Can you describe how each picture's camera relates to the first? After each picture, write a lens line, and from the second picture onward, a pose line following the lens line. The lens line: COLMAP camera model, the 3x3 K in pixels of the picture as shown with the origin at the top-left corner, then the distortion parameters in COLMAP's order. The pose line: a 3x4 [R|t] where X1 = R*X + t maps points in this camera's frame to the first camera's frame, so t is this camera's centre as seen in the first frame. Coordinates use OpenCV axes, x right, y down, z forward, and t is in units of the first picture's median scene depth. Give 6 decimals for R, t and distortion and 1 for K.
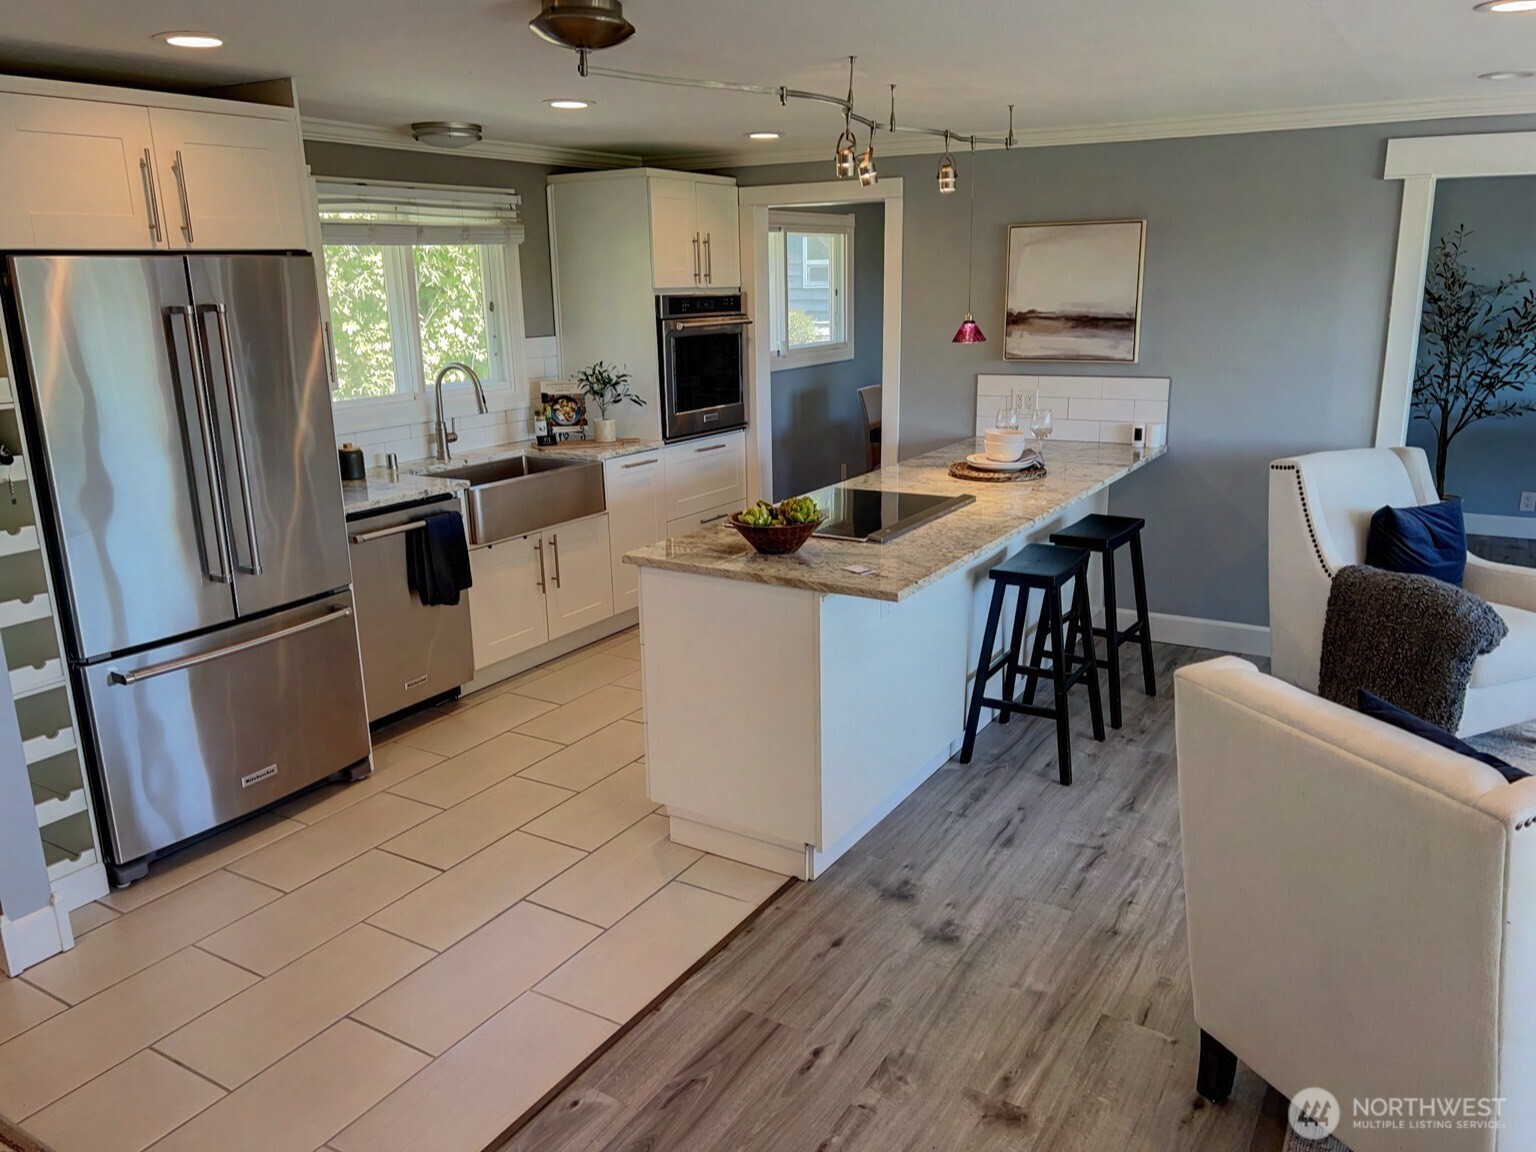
lens RADIAL K [[1154.5, 0, 770.8], [0, 1154.5, 572.1], [0, 0, 1]] dist [0.068679, -0.087480]
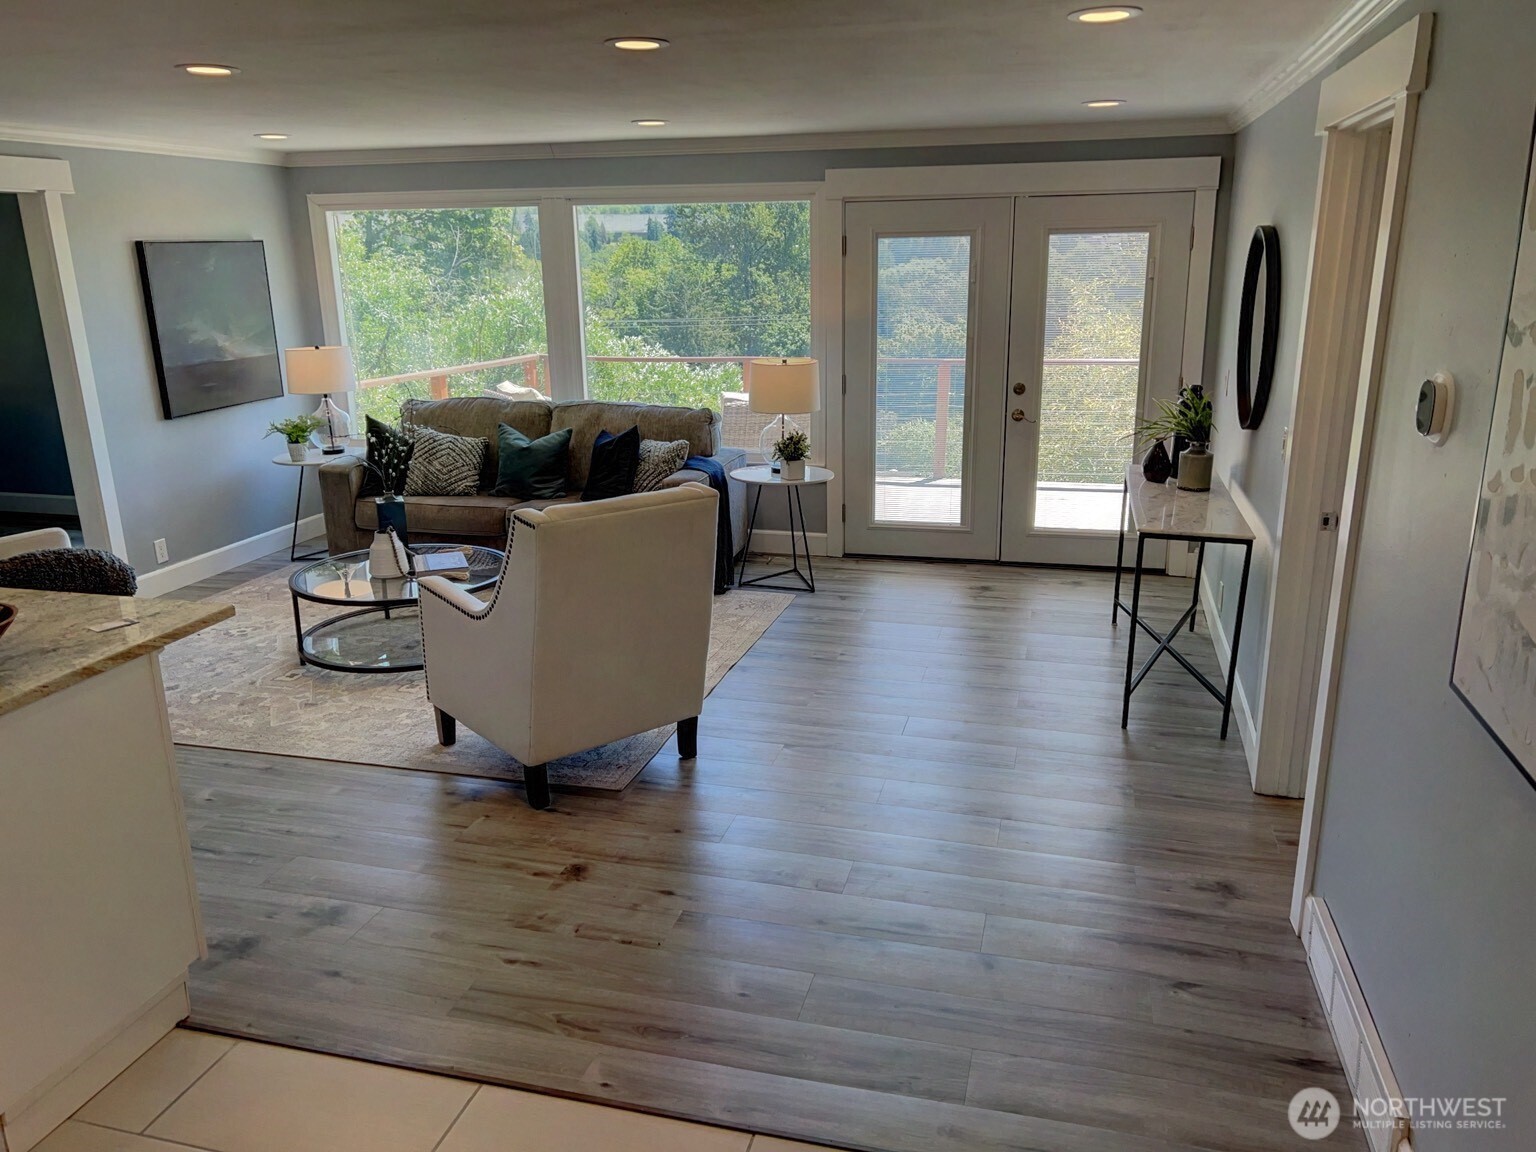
lens RADIAL K [[1154.5, 0, 770.8], [0, 1154.5, 572.1], [0, 0, 1]] dist [0.068679, -0.087480]
pose [[-0.277990, -0.237611, 0.930732, -0.537404], [0.261454, 0.913626, 0.311335, -0.113627], [-0.924318, 0.329892, -0.191855, 0.477348]]
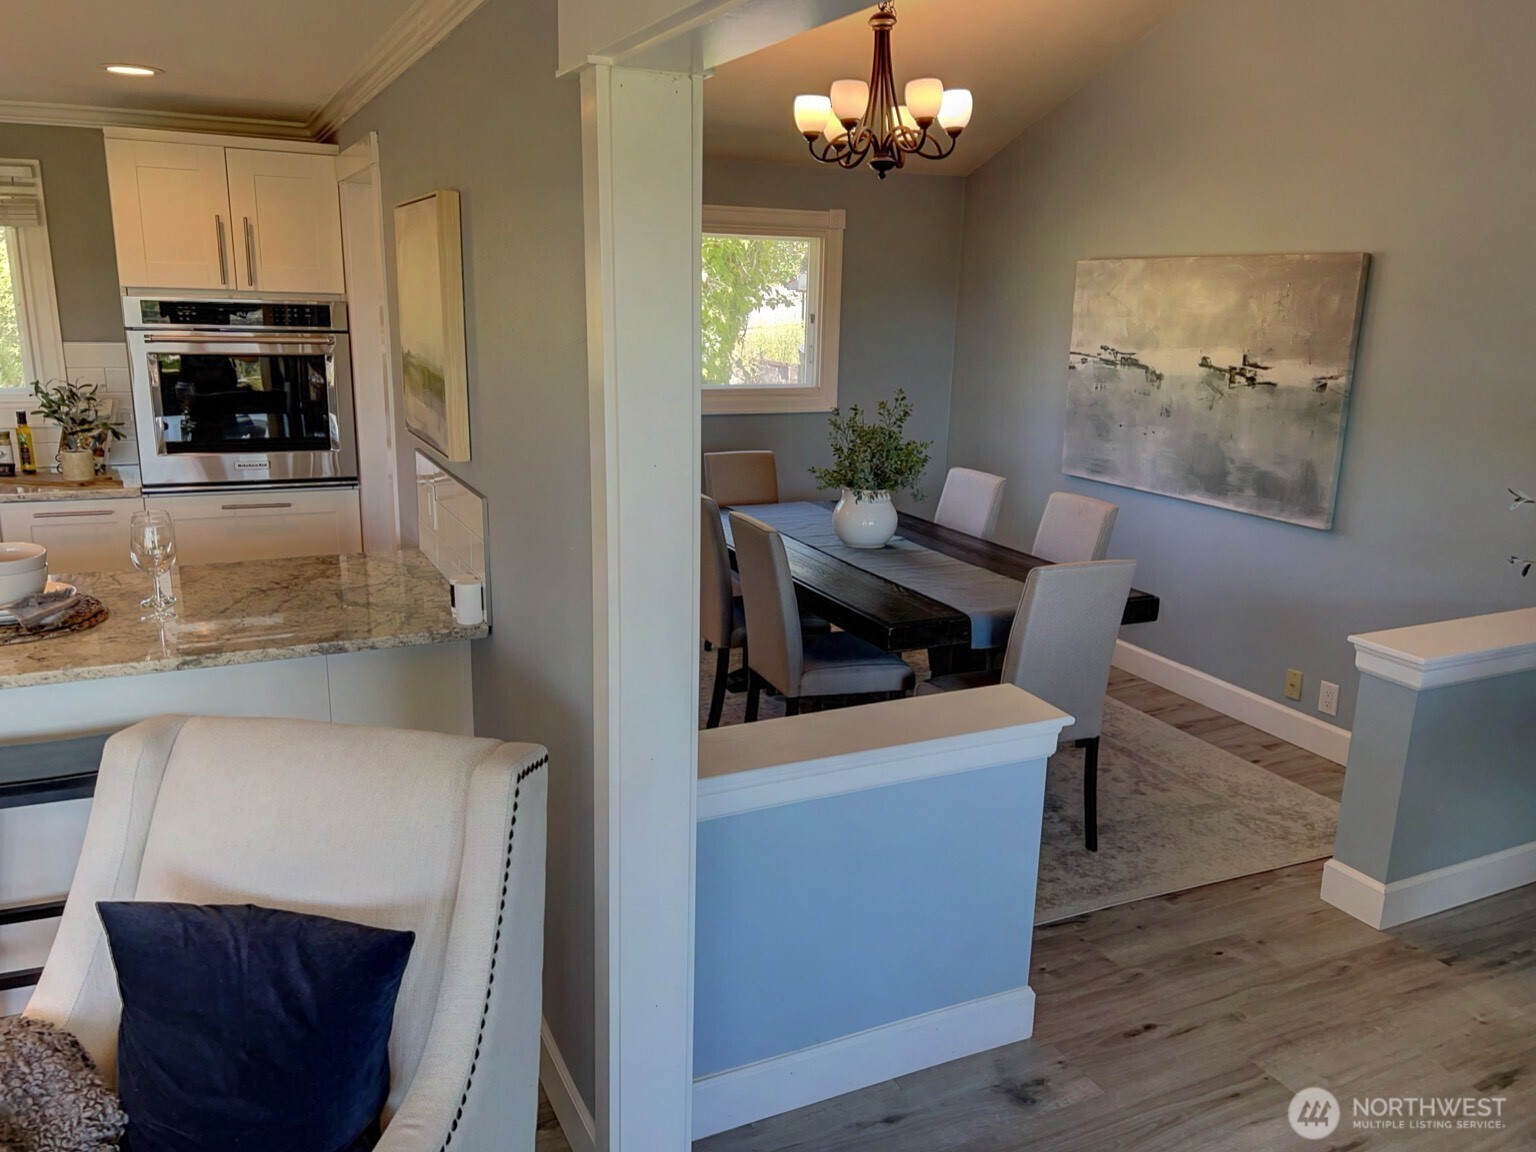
lens RADIAL K [[1154.5, 0, 770.8], [0, 1154.5, 572.1], [0, 0, 1]] dist [0.068679, -0.087480]
pose [[0.837883, 0.166119, -0.519959, 0.778874], [-0.174485, 0.984099, 0.033232, -0.187832], [0.517211, 0.062880, 0.853545, 0.676663]]
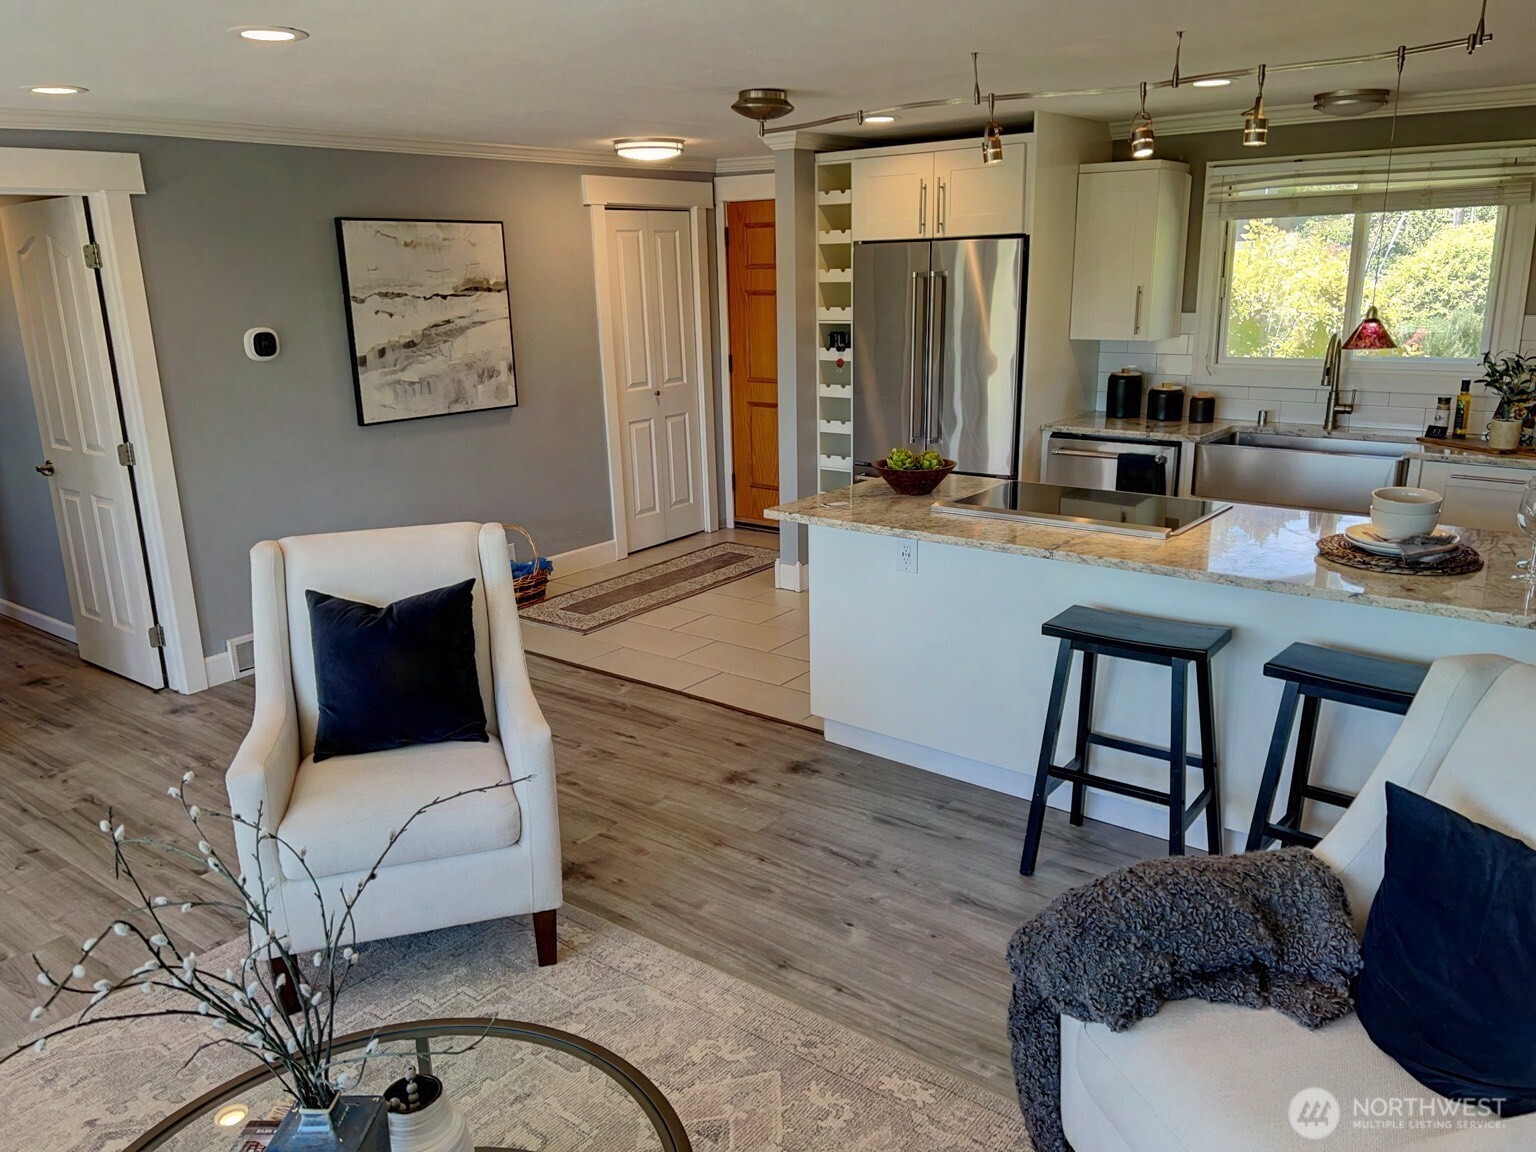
lens RADIAL K [[1154.5, 0, 770.8], [0, 1154.5, 572.1], [0, 0, 1]] dist [0.068679, -0.087480]
pose [[-0.116297, 0.274161, -0.954626, 0.840668], [-0.228898, 0.927877, 0.294364, -0.184167], [0.966478, 0.252746, -0.045155, 0.667817]]
